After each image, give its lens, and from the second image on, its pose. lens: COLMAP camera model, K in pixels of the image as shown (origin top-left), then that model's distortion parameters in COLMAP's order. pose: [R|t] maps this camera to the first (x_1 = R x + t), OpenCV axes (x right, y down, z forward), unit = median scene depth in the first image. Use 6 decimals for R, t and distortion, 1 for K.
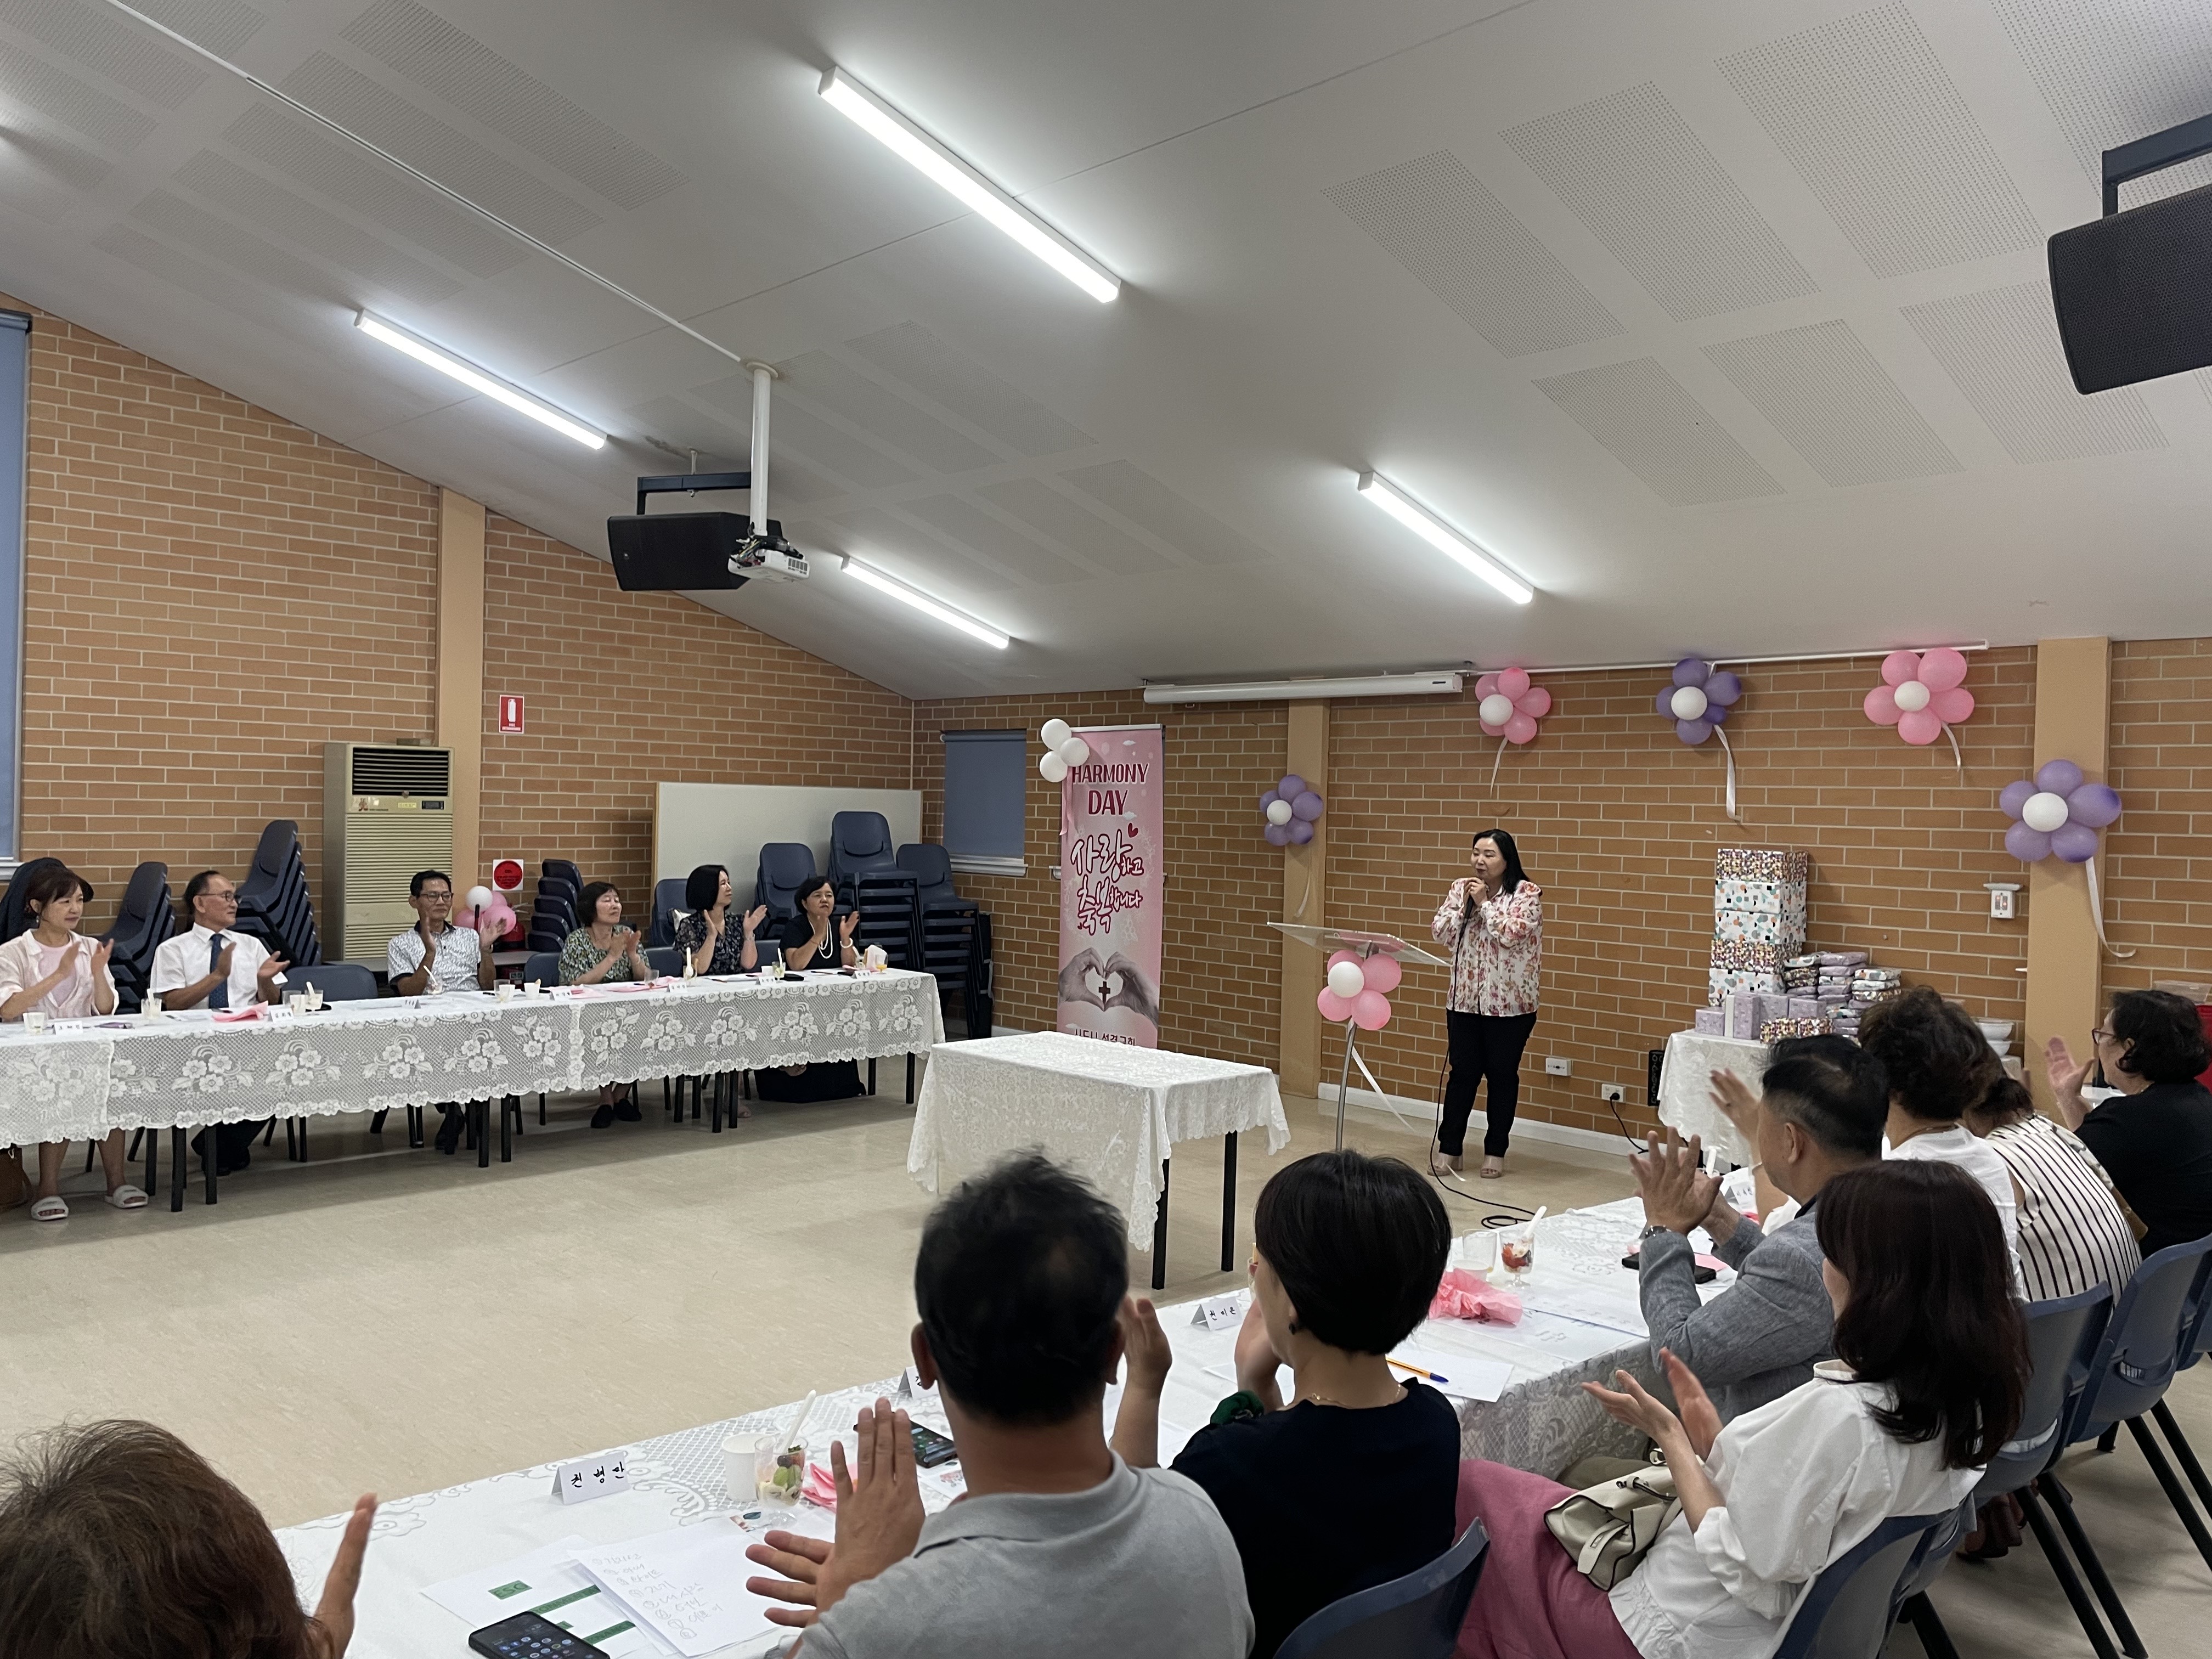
lens RADIAL K [[1670.4, 0, 1117.5], [0, 1670.4, 857.7], [0, 0, 1]] dist [0.104474, -0.095218]
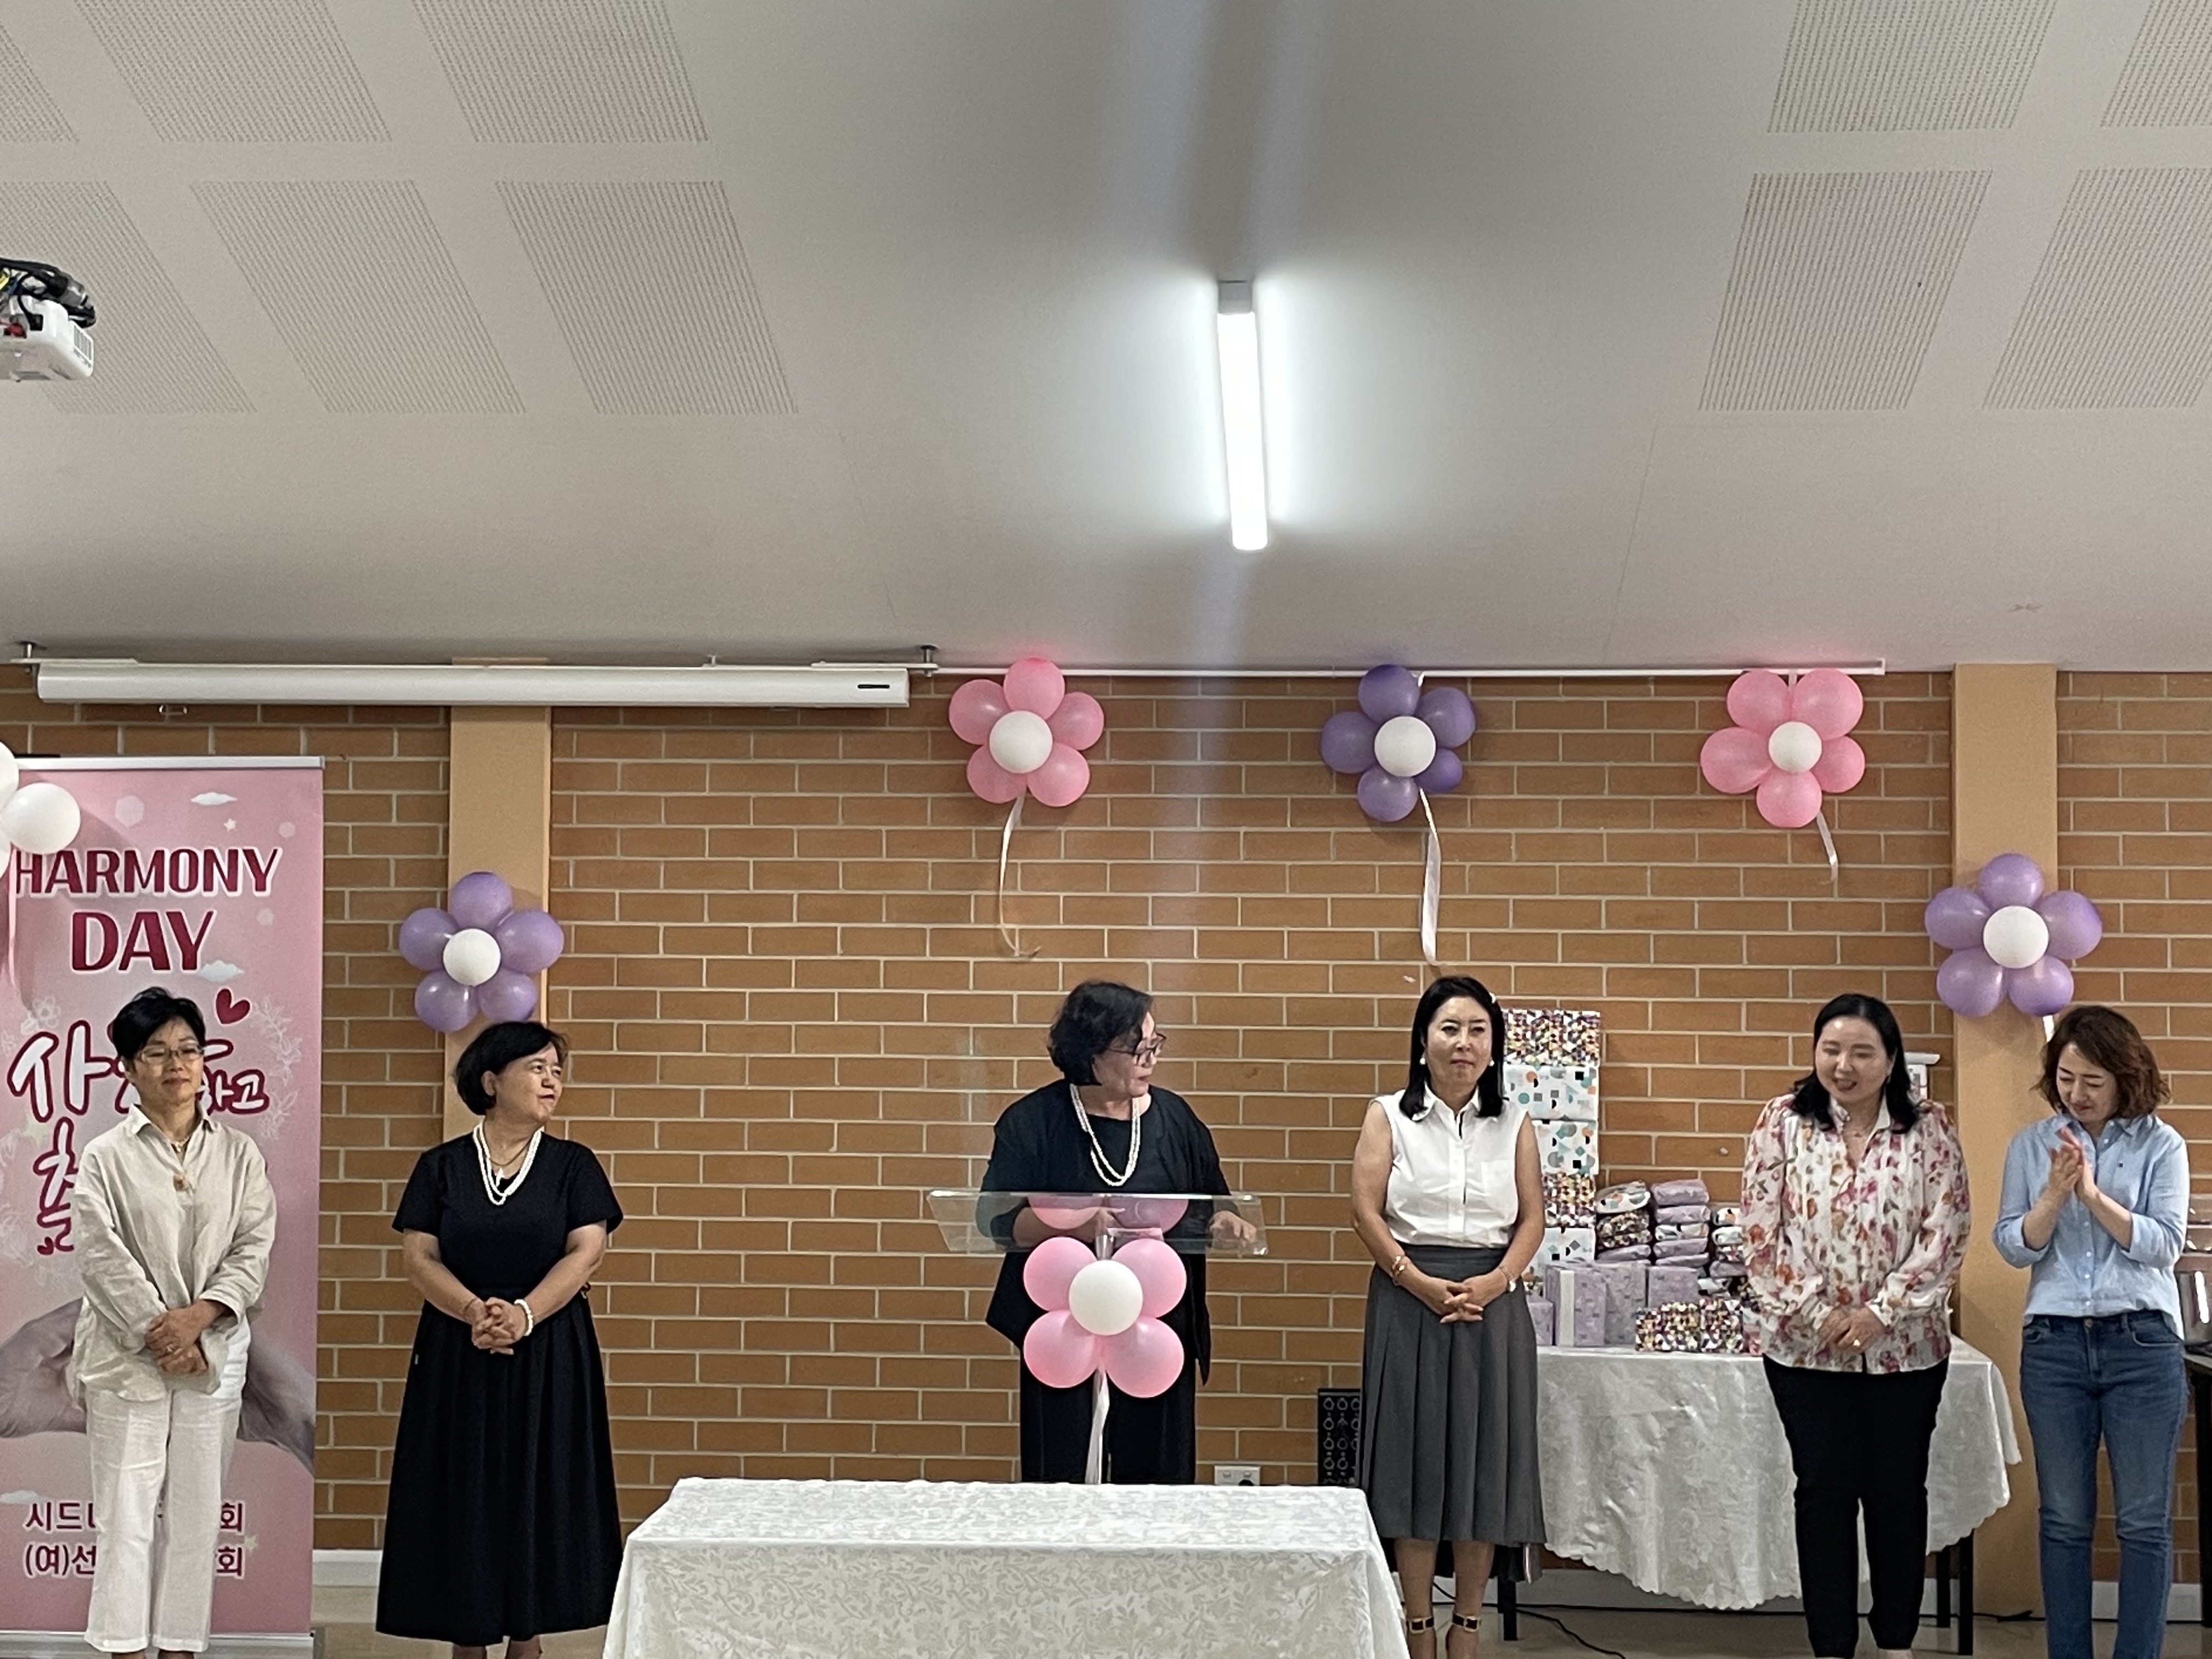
lens RADIAL K [[3534.9, 0, 1106.0], [0, 3534.9, 829.5], [0, 0, 1]] dist [0.170344, -0.072834]
pose [[0.739732, 0.005297, 0.672881, -0.514121], [0.032429, 0.998526, -0.043512, -0.017264], [-0.672120, 0.054008, 0.738470, 0.216223]]
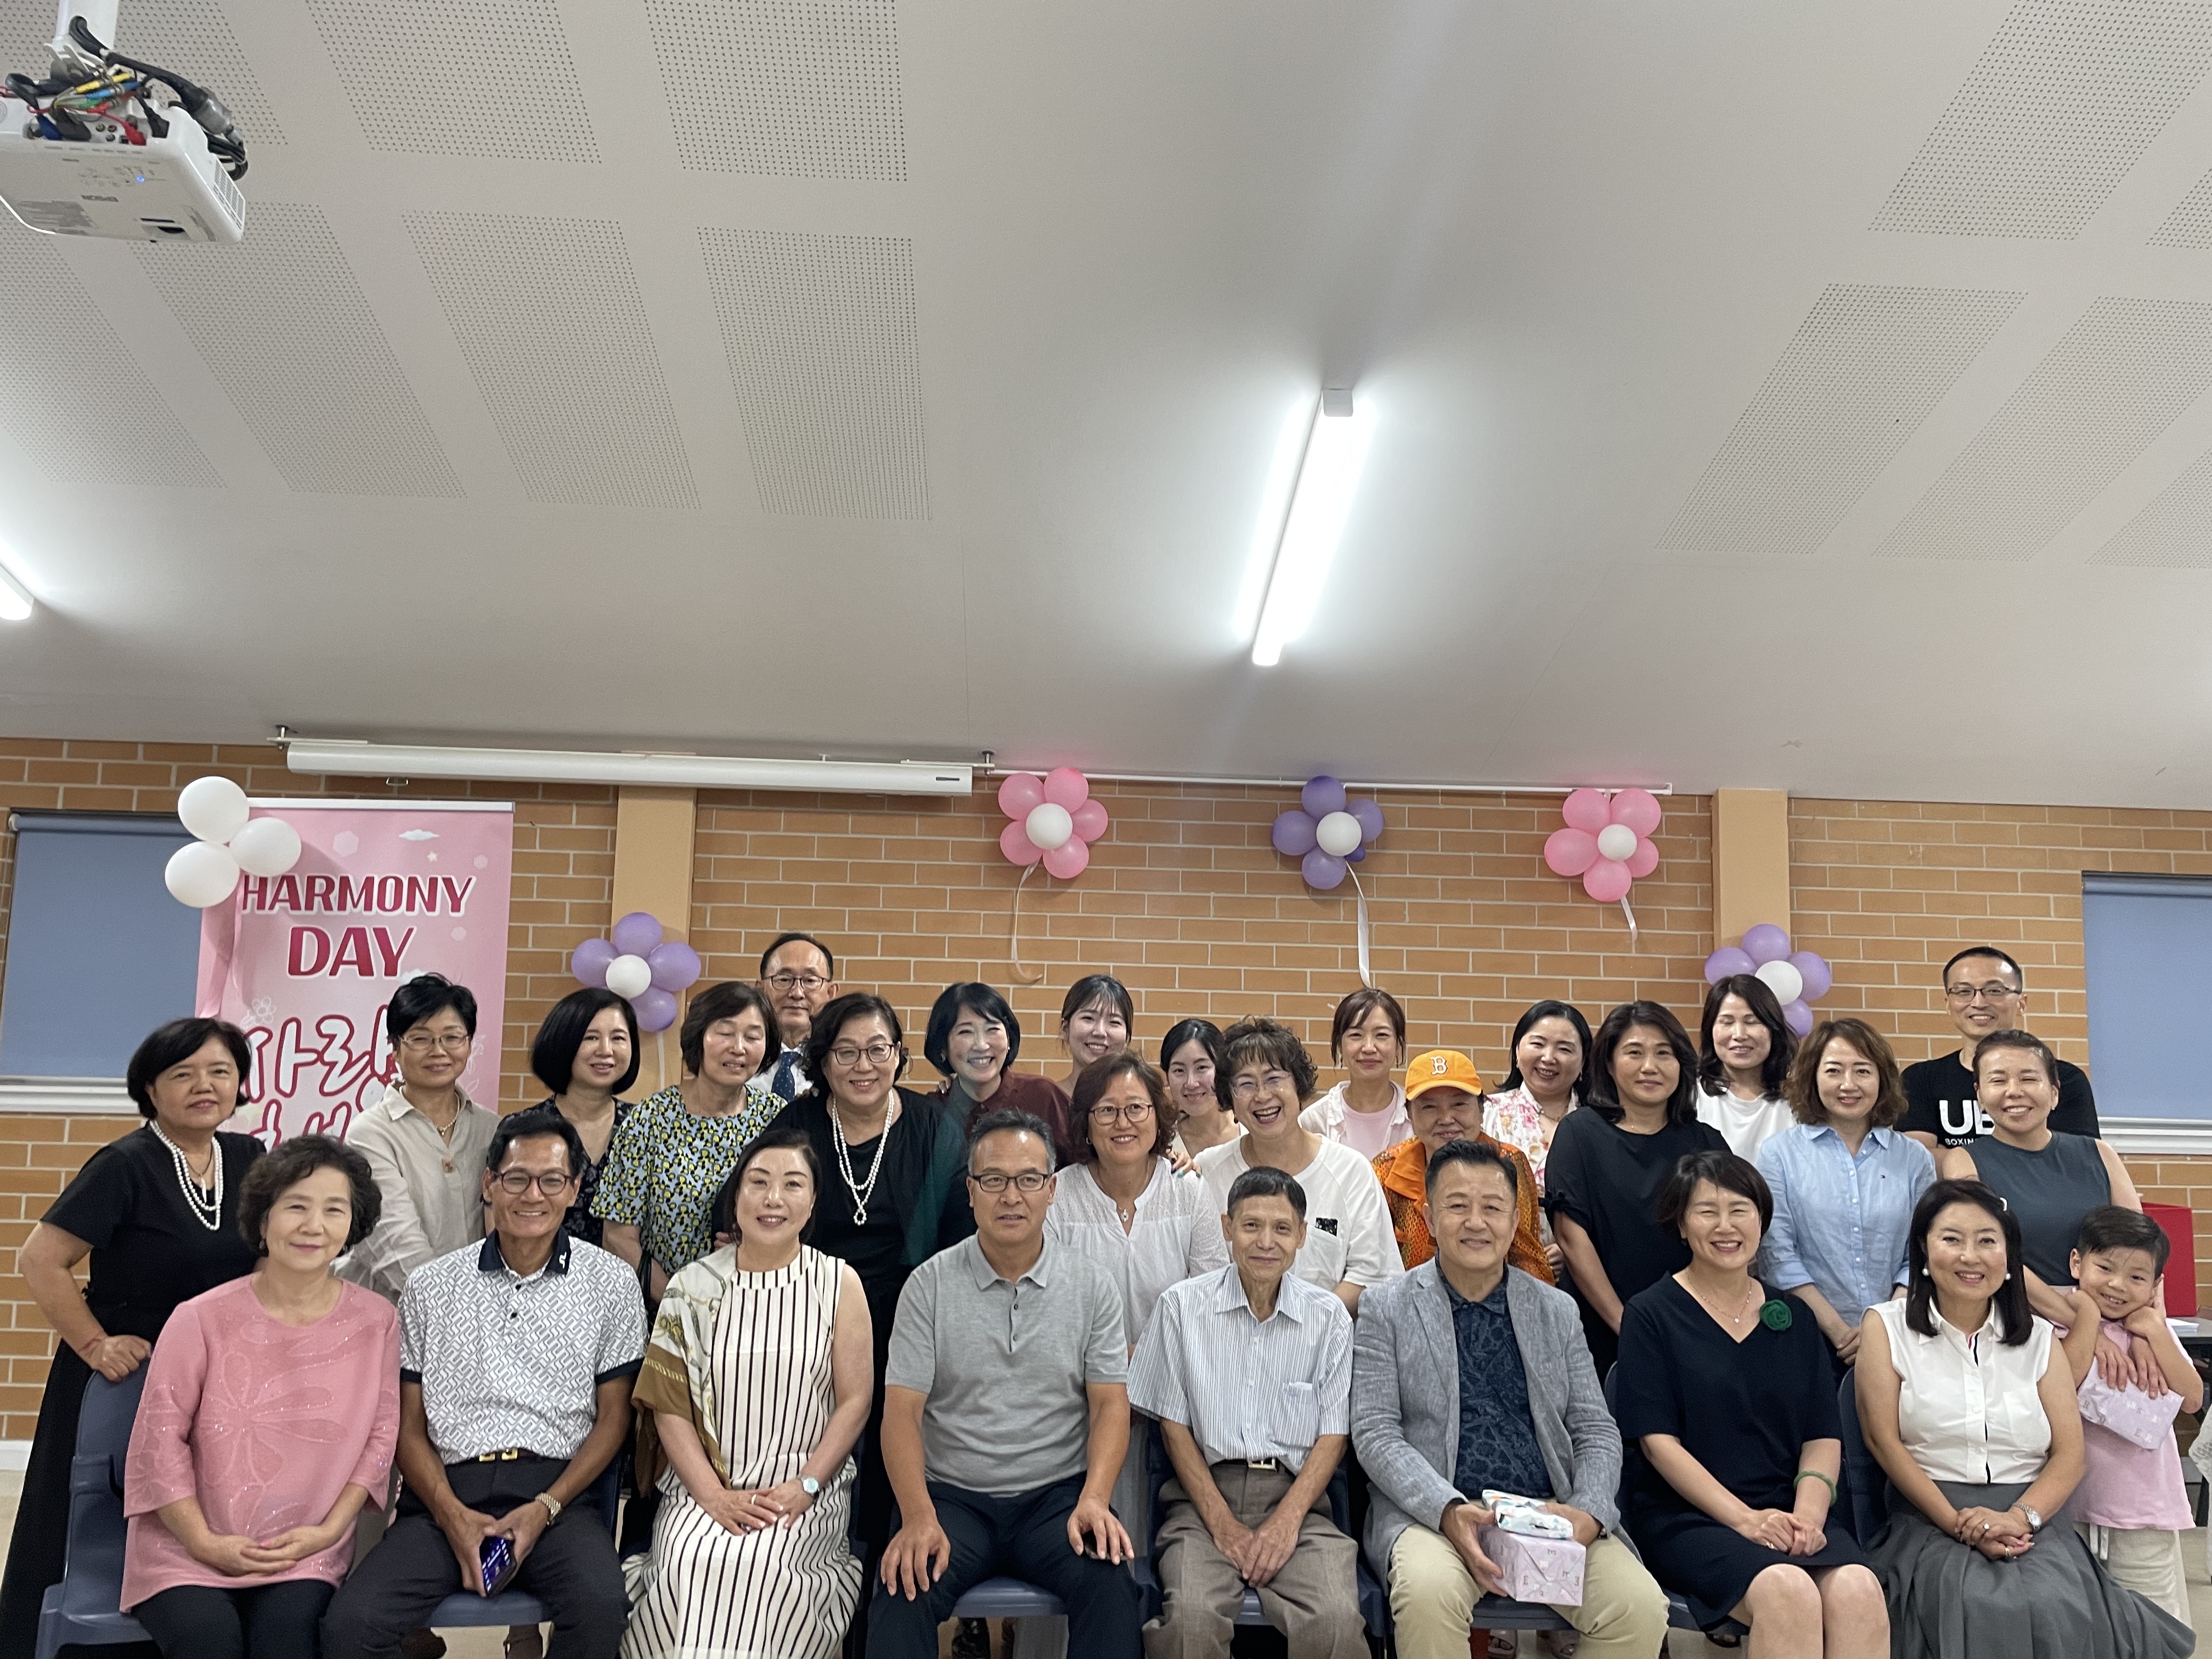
lens RADIAL K [[1670.4, 0, 1117.5], [0, 1670.4, 857.7], [0, 0, 1]] dist [0.104474, -0.095218]
pose [[0.653416, 0.067296, 0.754002, -0.288764], [0.016781, 0.994508, -0.103304, -0.005832], [-0.756813, 0.080154, 0.648698, 0.596859]]
